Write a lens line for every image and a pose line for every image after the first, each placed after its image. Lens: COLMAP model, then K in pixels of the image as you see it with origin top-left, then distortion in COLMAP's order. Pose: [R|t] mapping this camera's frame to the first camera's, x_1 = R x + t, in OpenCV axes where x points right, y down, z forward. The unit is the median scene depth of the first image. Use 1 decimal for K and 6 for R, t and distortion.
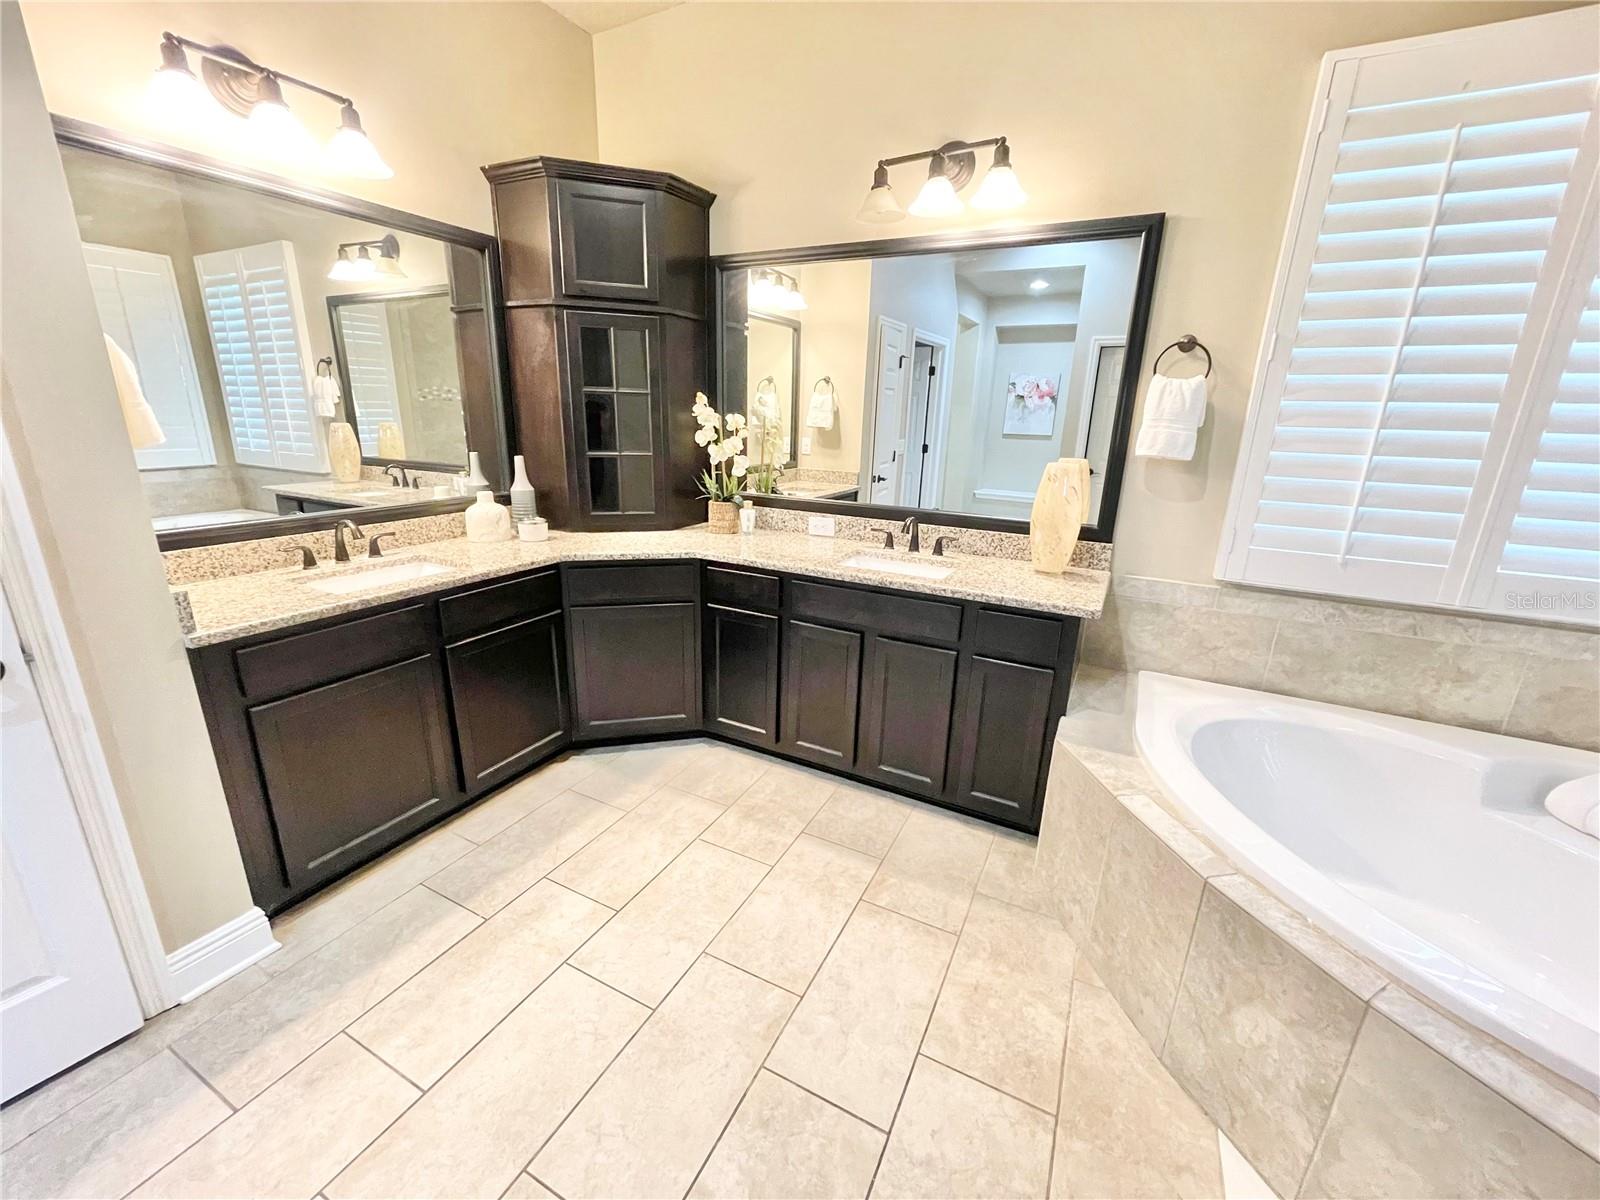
lens RADIAL K [[645.6, 0, 793.4], [0, 645.6, 601.7], [0, 0, 1]] dist [-0.000618, 0.000581]
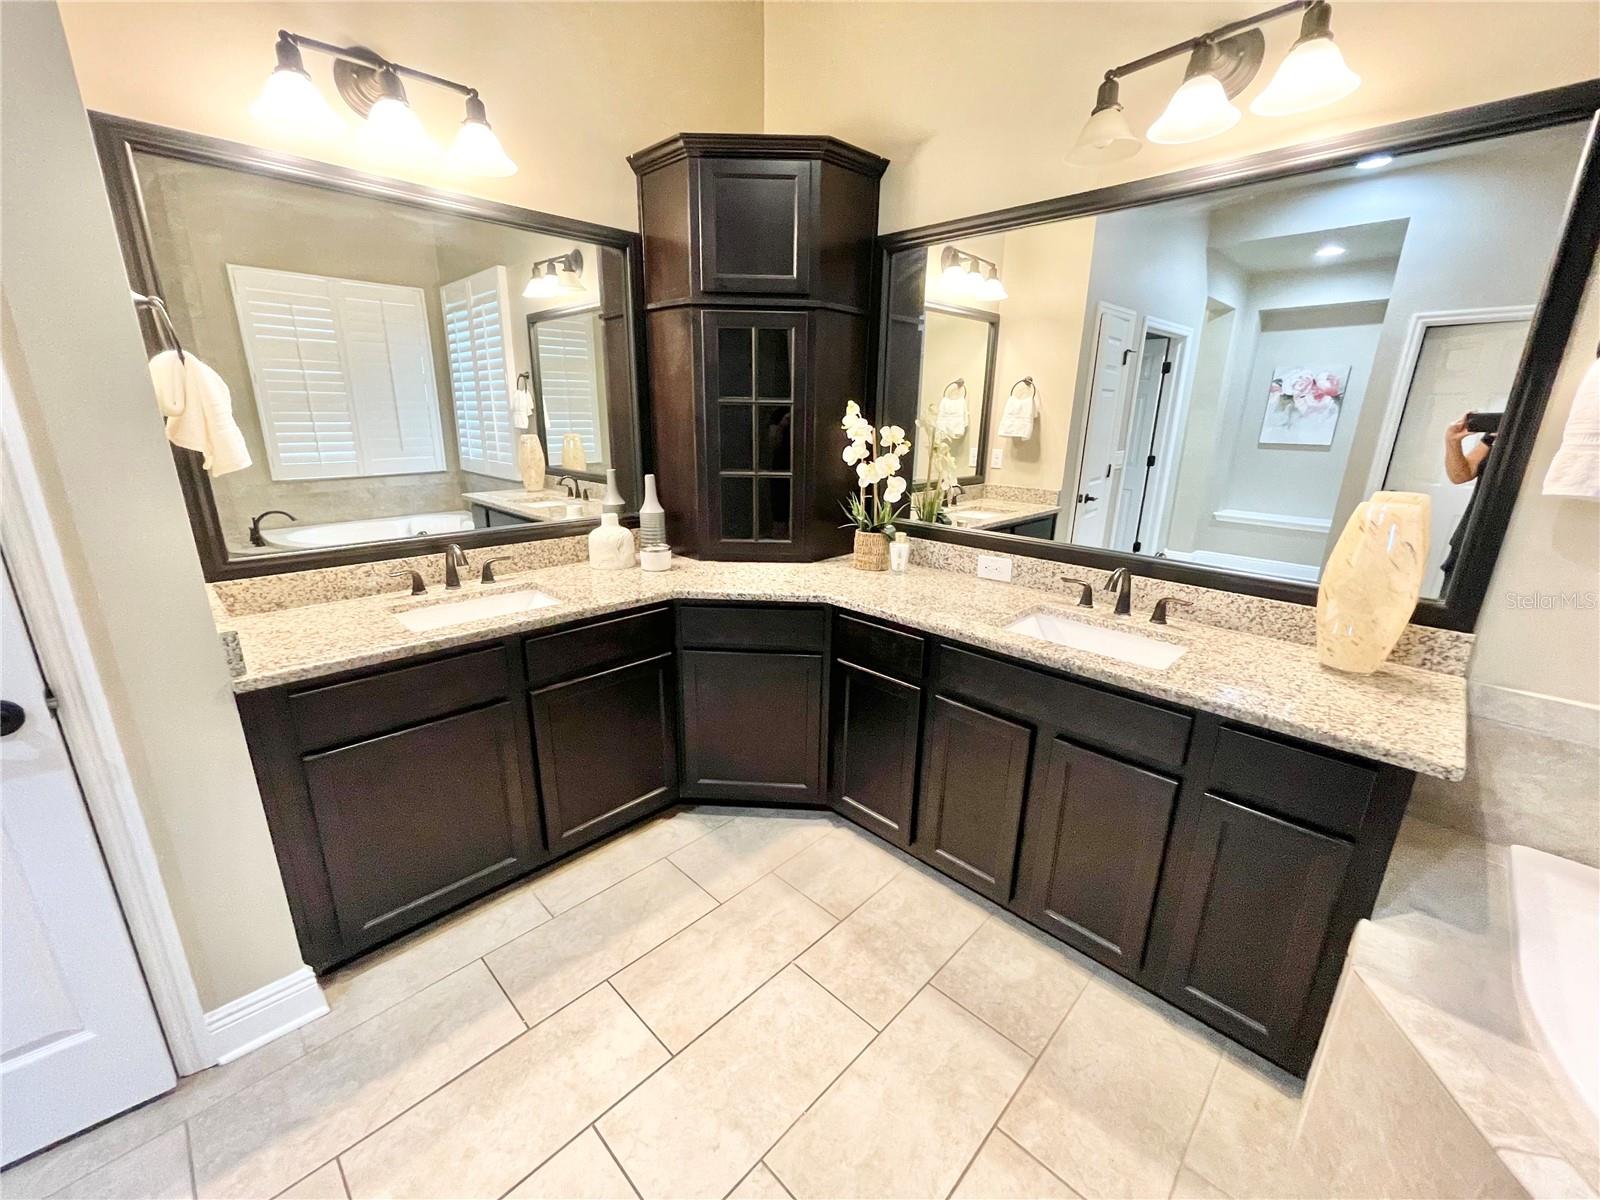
lens RADIAL K [[643.9, 0, 794.2], [0, 643.9, 601.1], [0, 0, 1]] dist [-0.002472, 0.000467]
pose [[0.955045, 0.071548, -0.287698, 0.046783], [-0.073635, 0.997279, 0.003576, -0.075271], [0.287171, 0.017769, 0.957714, 0.221967]]
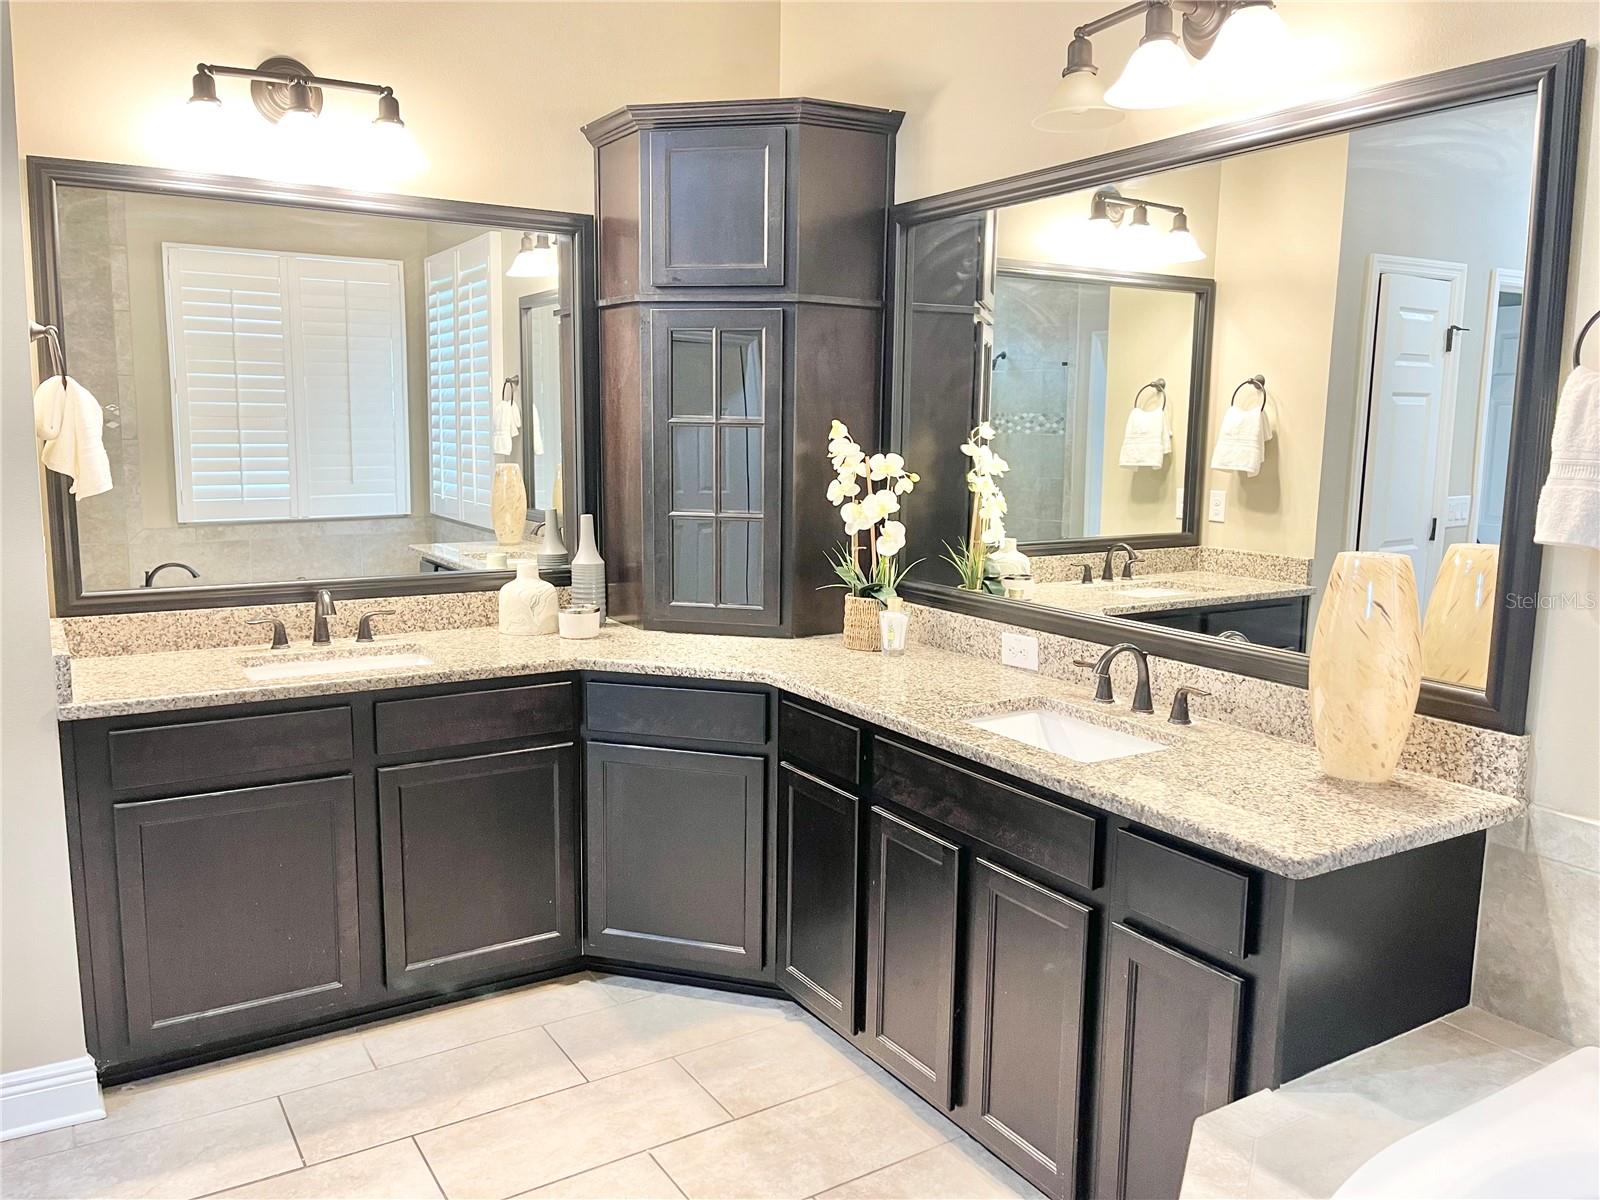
lens RADIAL K [[1213.3, 0, 804.5], [0, 1213.3, 594.1], [0, 0, 1]] dist [0.065175, -0.091152]
pose [[0.864381, 0.054932, -0.499829, 0.482469], [-0.132698, 0.983697, -0.121371, -0.017806], [0.485013, 0.171236, 0.857578, 0.019096]]
